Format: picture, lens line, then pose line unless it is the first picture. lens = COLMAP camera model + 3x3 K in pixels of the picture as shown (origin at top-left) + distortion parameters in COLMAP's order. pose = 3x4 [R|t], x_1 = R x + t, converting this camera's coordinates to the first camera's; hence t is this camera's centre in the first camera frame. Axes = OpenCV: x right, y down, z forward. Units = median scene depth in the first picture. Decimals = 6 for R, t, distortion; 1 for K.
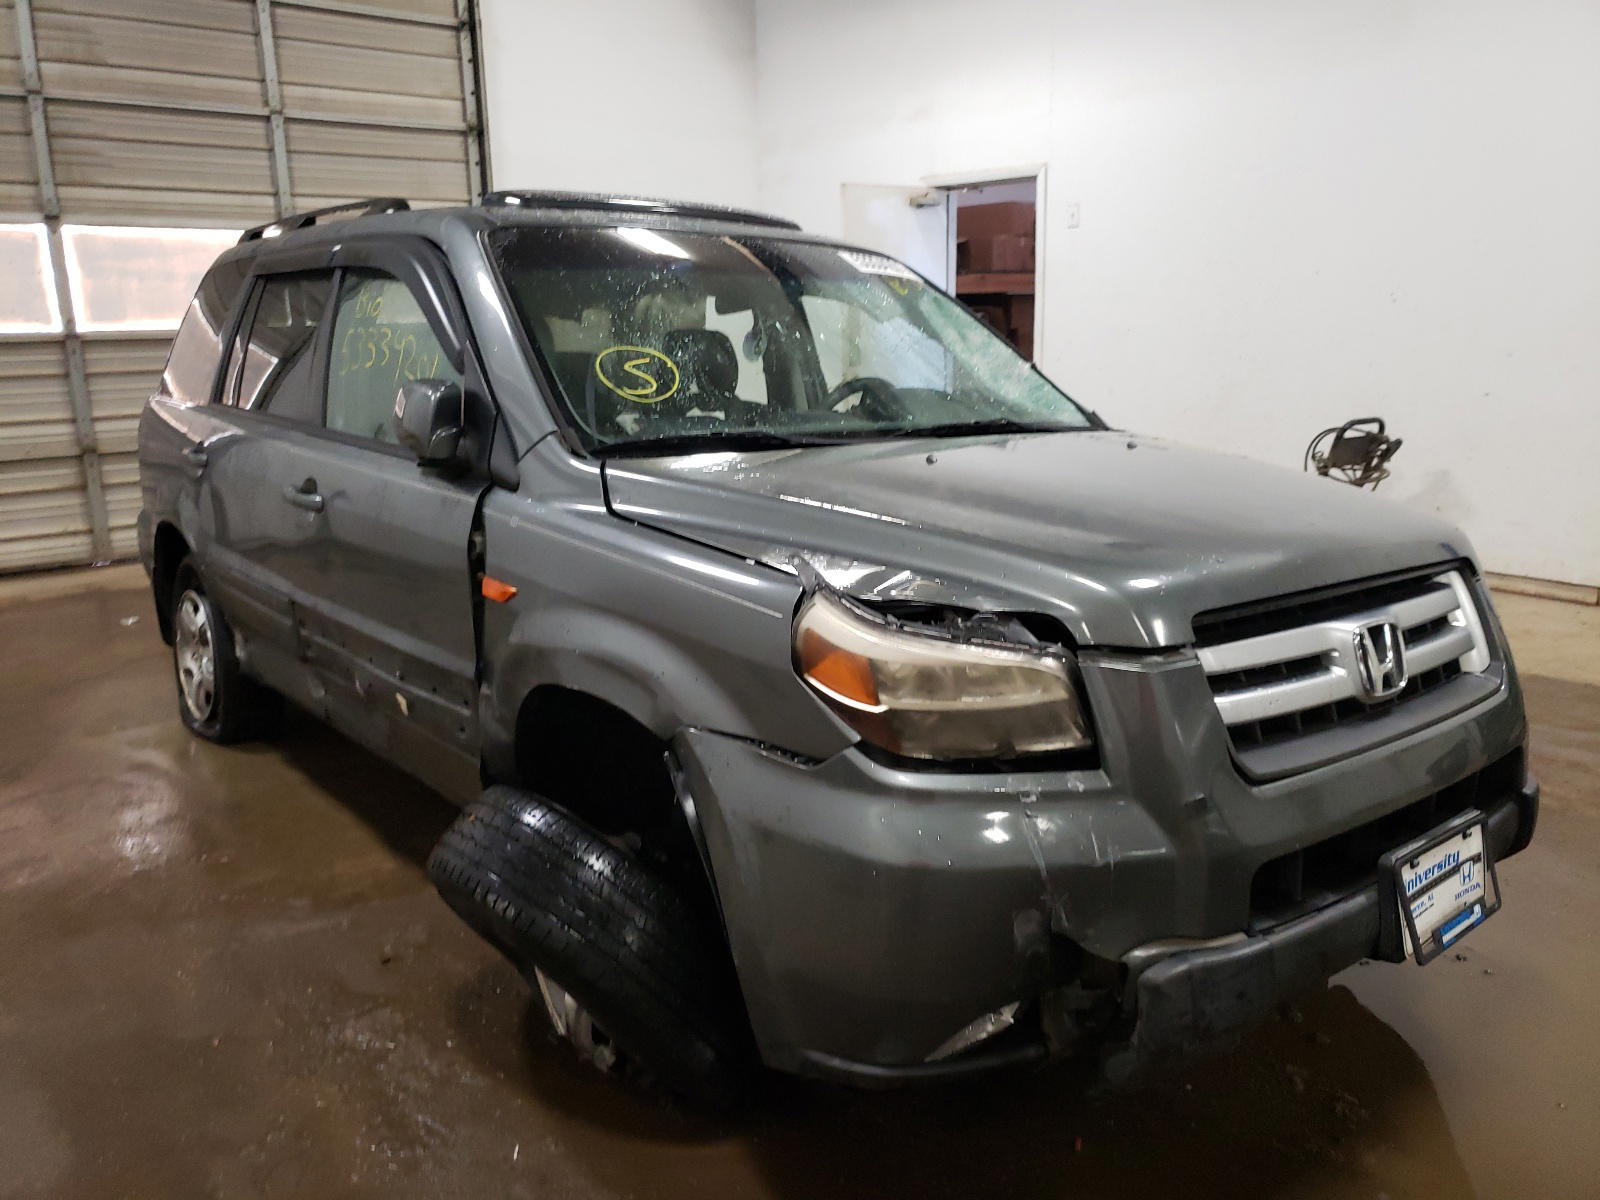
lens RADIAL K [[1231.1, 0, 800.0], [0, 1231.1, 600.0], [0, 0, 1]] dist [0.004364, 0.004831]
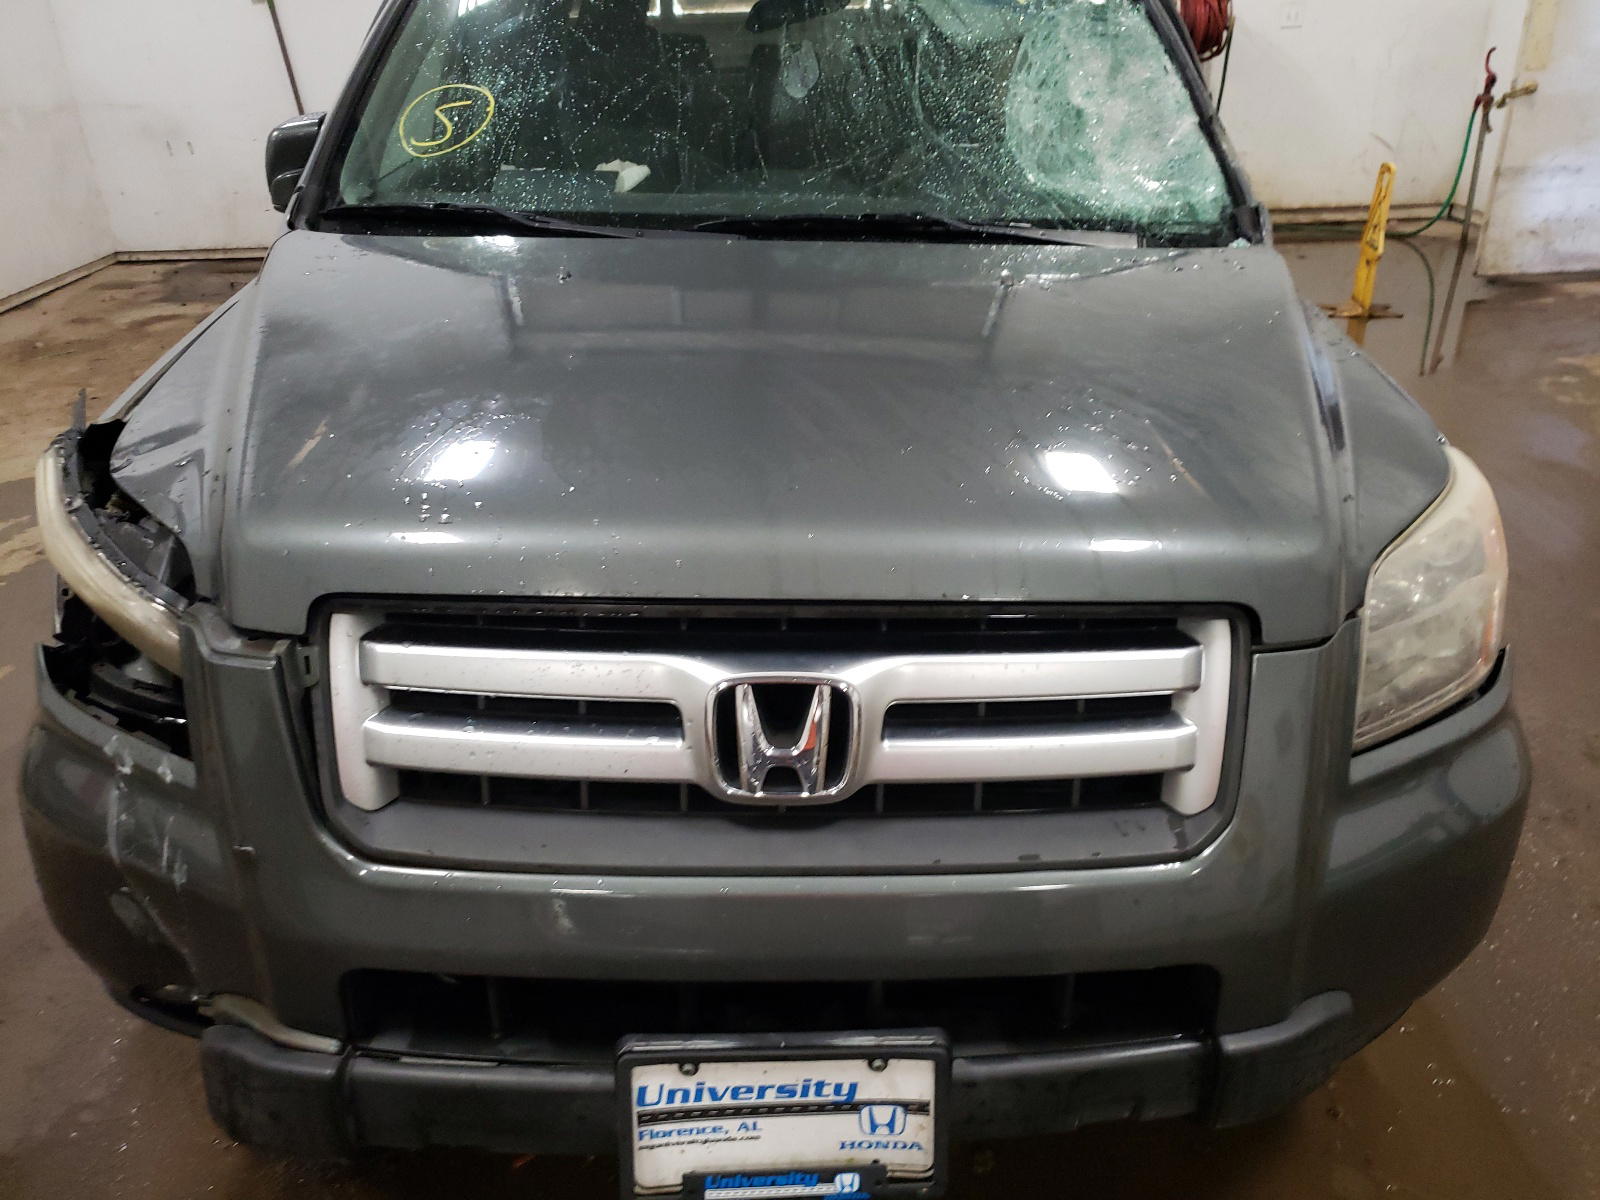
lens RADIAL K [[1231.1, 0, 800.0], [0, 1231.1, 600.0], [0, 0, 1]] dist [0.004364, 0.004831]
pose [[0.795682, 0.275581, -0.539394, 0.749643], [-0.136195, 0.949103, 0.283998, -0.177473], [0.590205, -0.152509, 0.792717, 0.536322]]
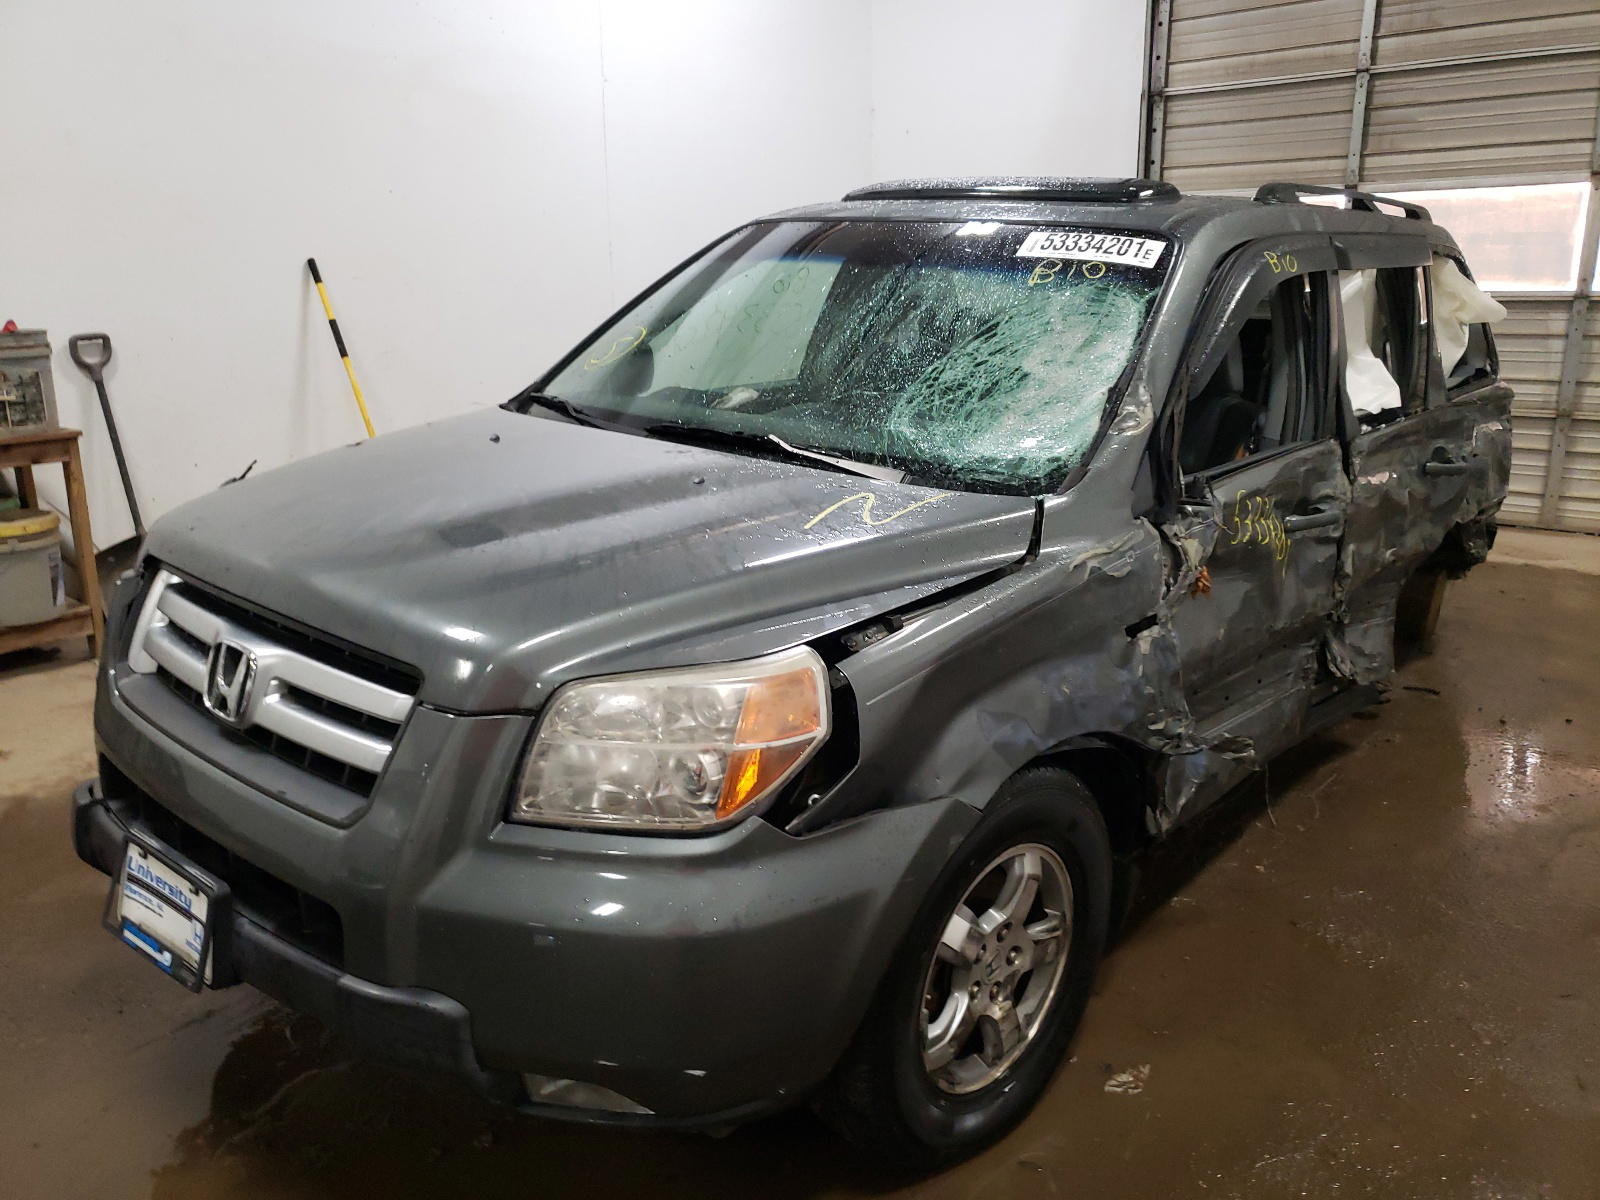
lens RADIAL K [[1231.1, 0, 800.0], [0, 1231.1, 600.0], [0, 0, 1]] dist [0.004364, 0.004831]
pose [[0.190690, 0.265959, -0.944935, 1.425262], [-0.227694, 0.948330, 0.220966, -0.324103], [0.954879, 0.173020, 0.241394, 1.151436]]
